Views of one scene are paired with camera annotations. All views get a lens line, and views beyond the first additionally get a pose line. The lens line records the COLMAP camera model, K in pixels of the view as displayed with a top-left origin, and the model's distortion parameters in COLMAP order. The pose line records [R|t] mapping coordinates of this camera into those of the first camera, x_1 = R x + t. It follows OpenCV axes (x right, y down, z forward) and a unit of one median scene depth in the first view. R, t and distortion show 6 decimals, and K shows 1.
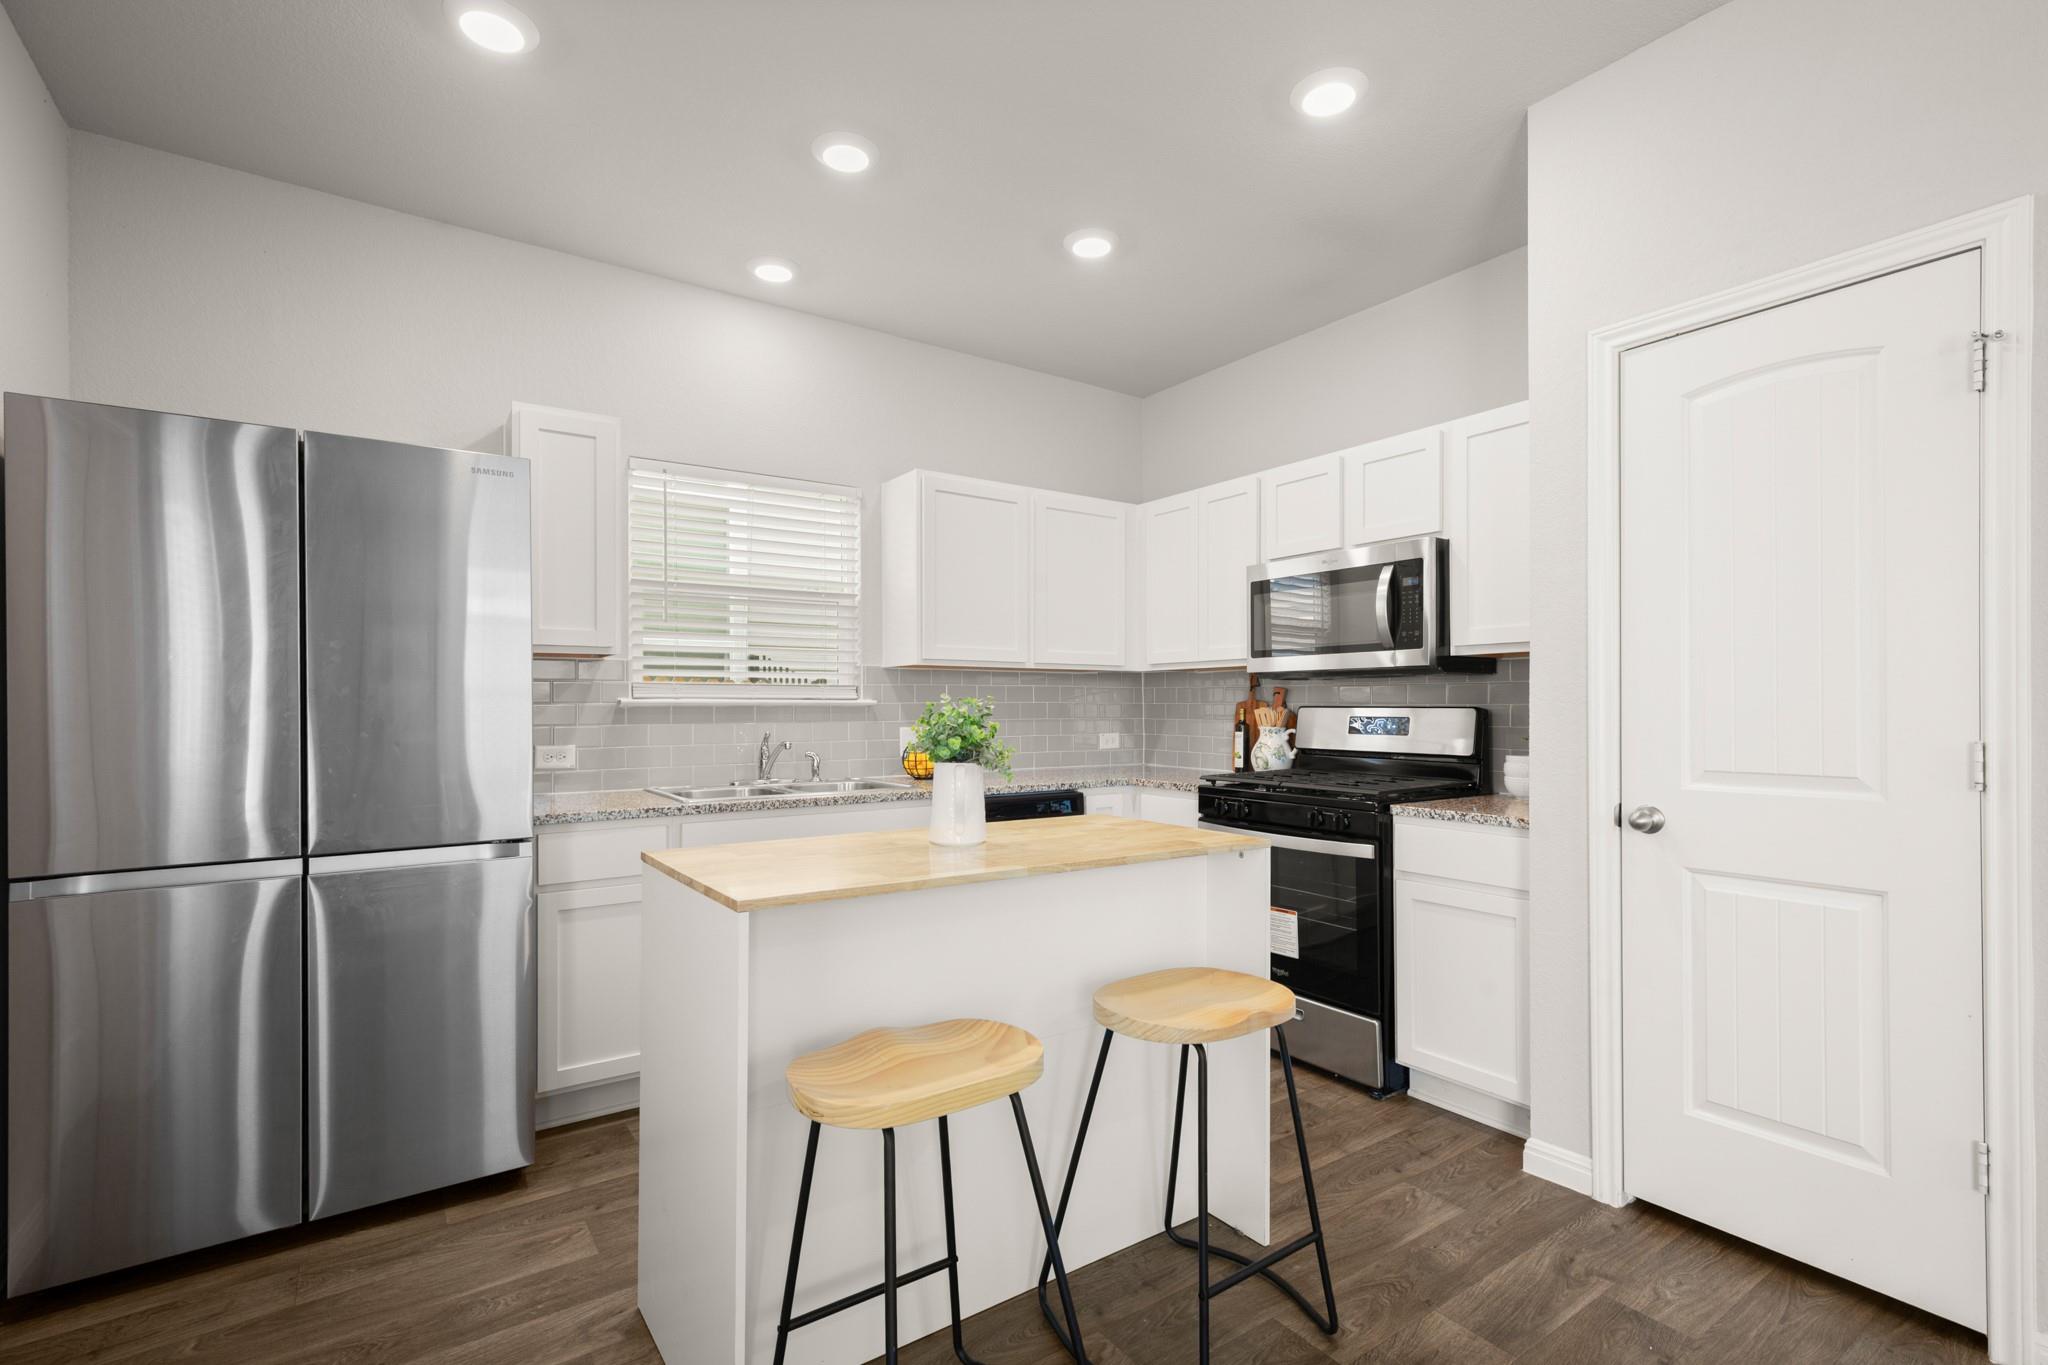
lens RADIAL K [[933.2, 0, 1023.4], [0, 933.2, 703.0], [0, 0, 1]] dist [0.014812, -0.000821]
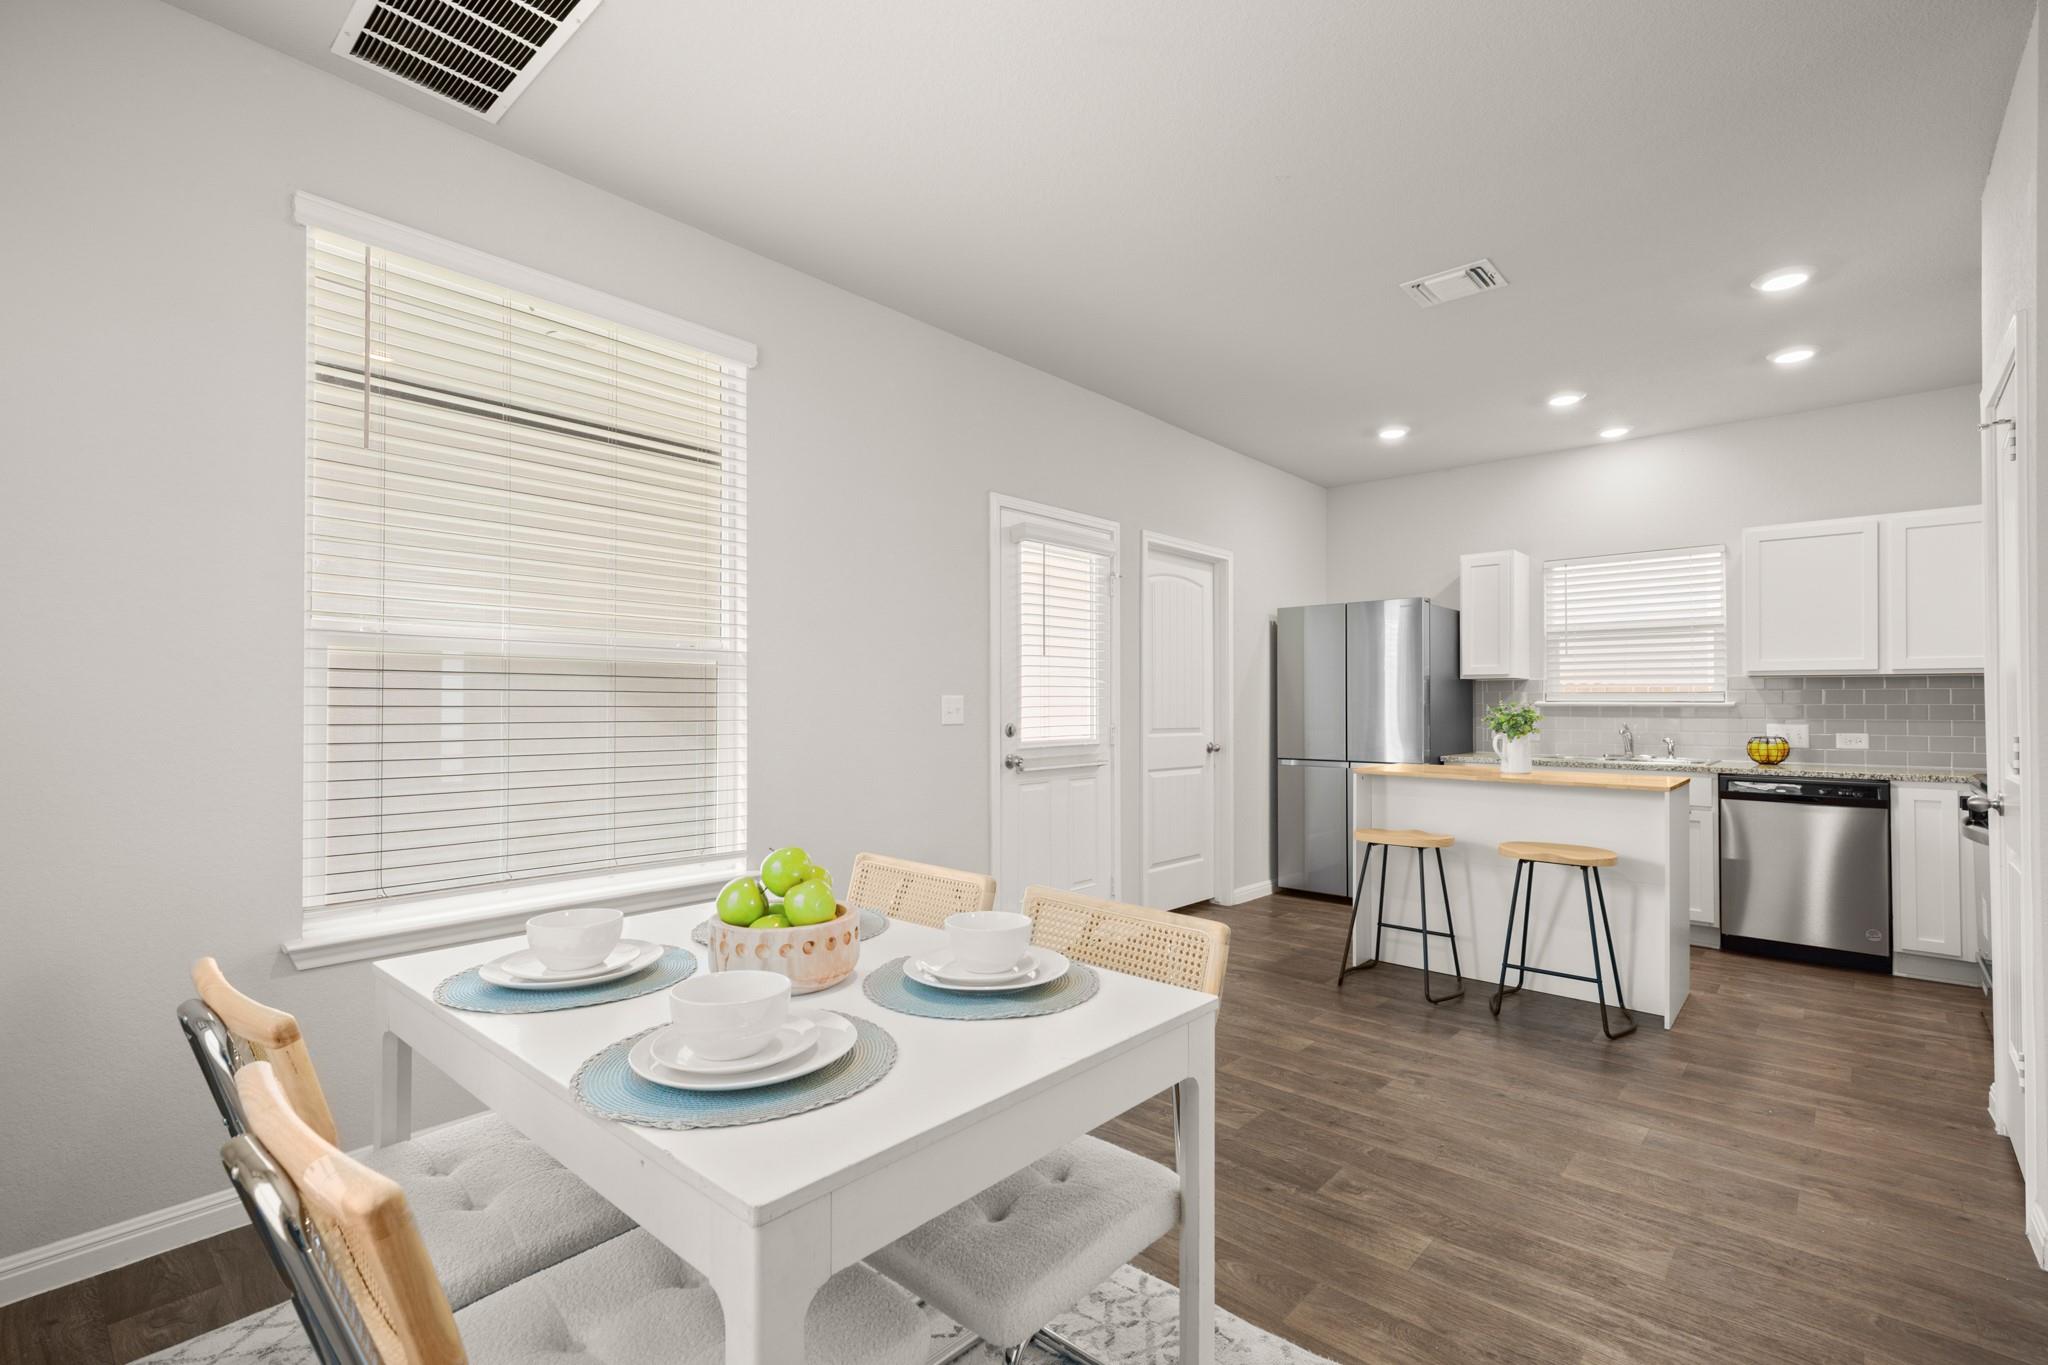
lens RADIAL K [[933.2, 0, 1022.4], [0, 933.2, 700.6], [0, 0, 1]] dist [0.014812, -0.000821]
pose [[0.214685, -0.001957, -0.976681, 1.152005], [-0.000445, 0.999998, -0.002101, -0.002996], [0.976683, 0.000886, 0.214684, -0.336921]]
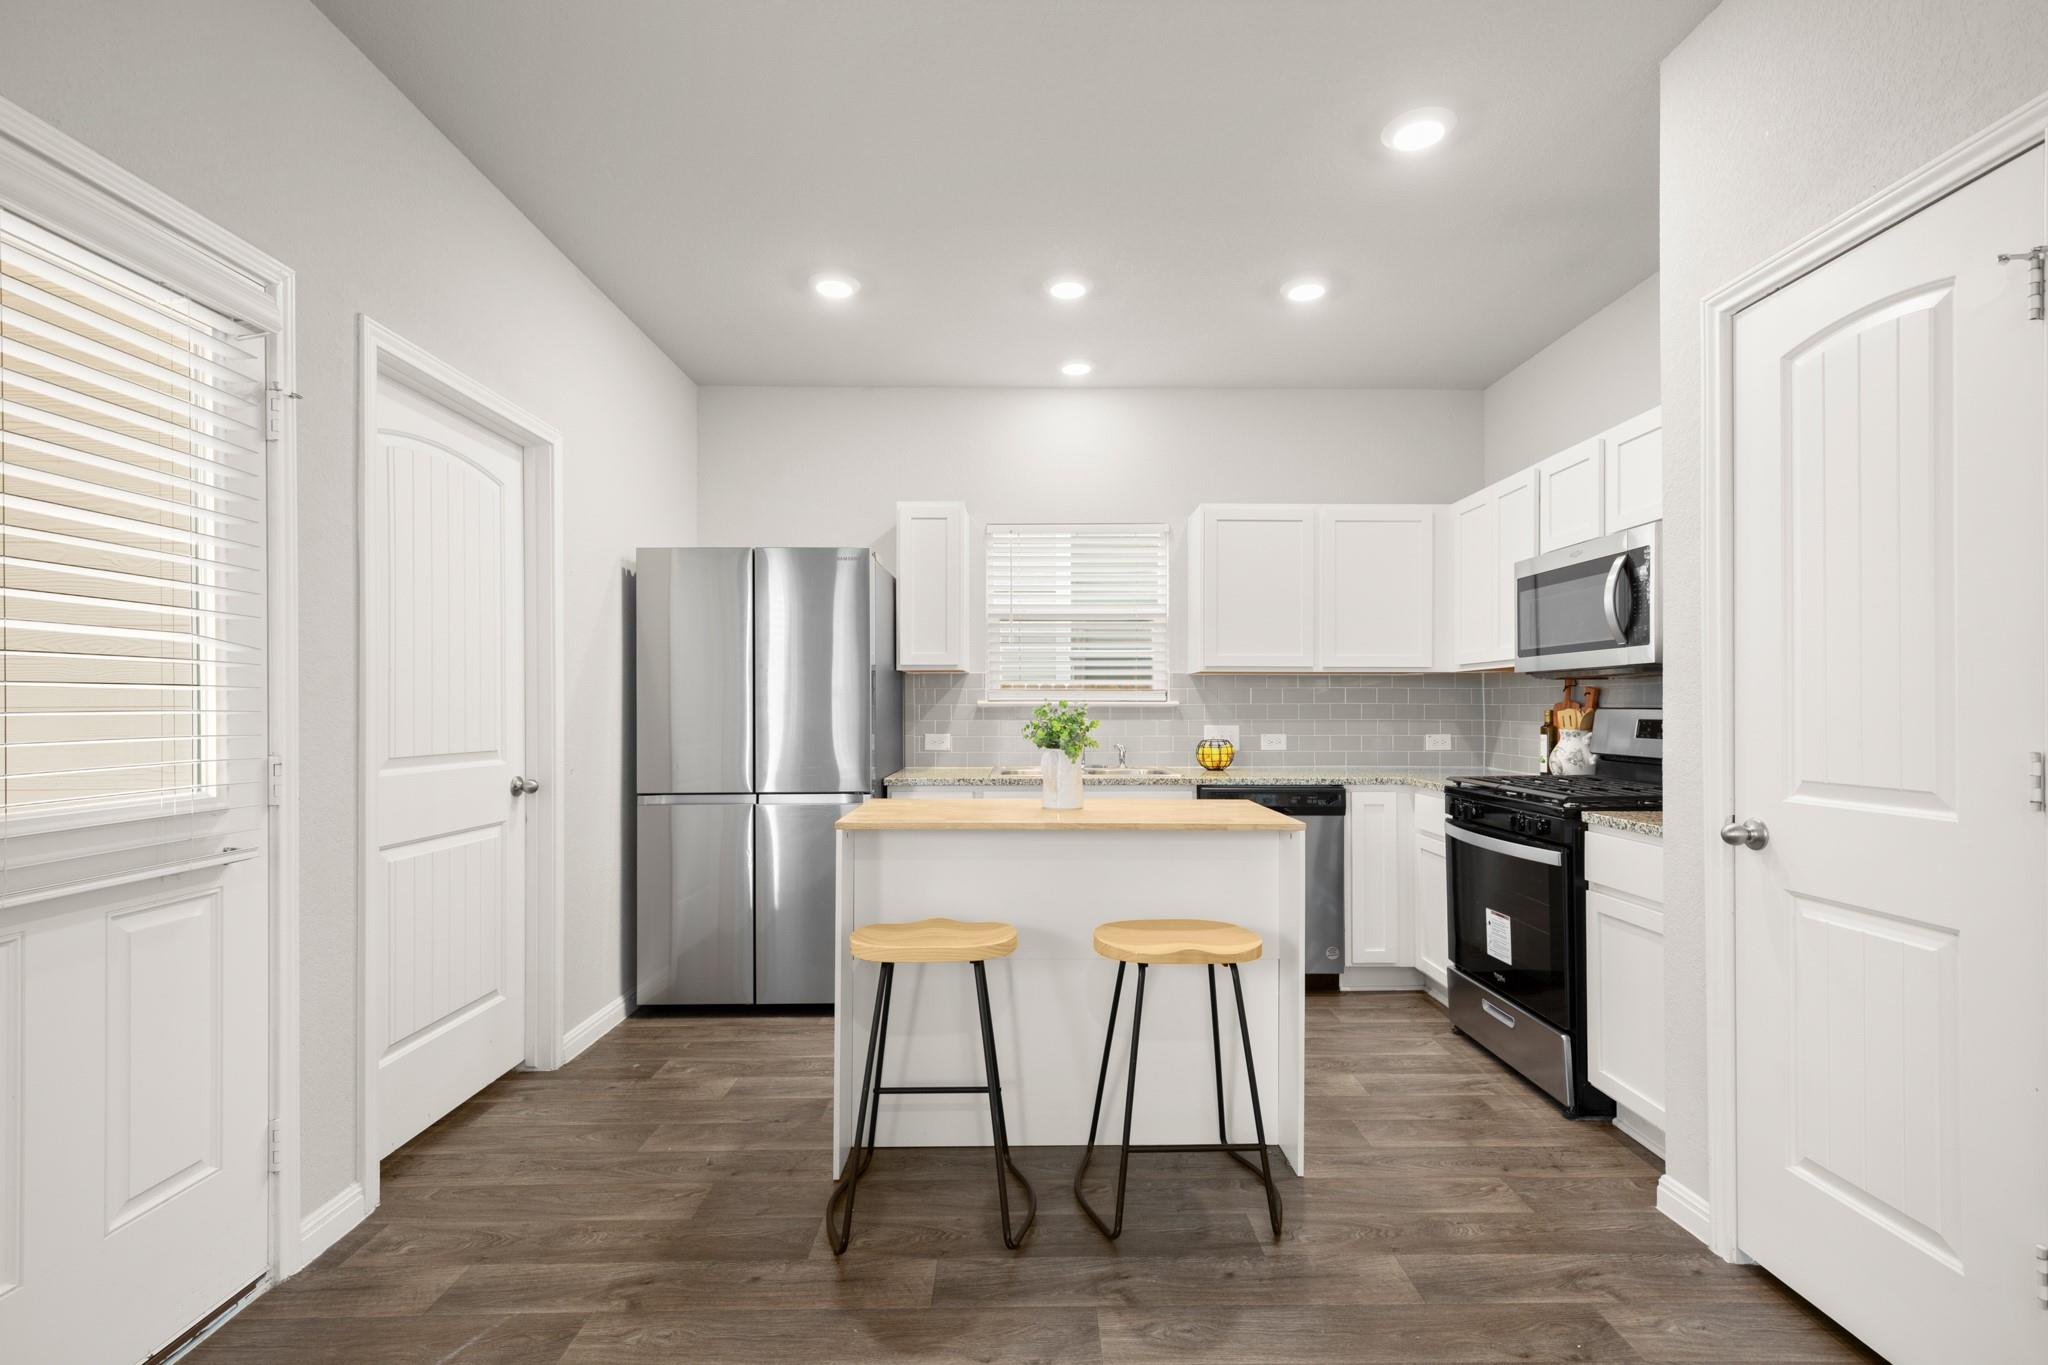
lens RADIAL K [[933.2, 0, 1044.7], [0, 933.2, 698.7], [0, 0, 1]] dist [0.014812, -0.000821]
pose [[0.829156, -0.004234, -0.559001, 0.448271], [0.001314, 0.999983, -0.005624, -0.000808], [0.559016, 0.003929, 0.829148, -0.090600]]
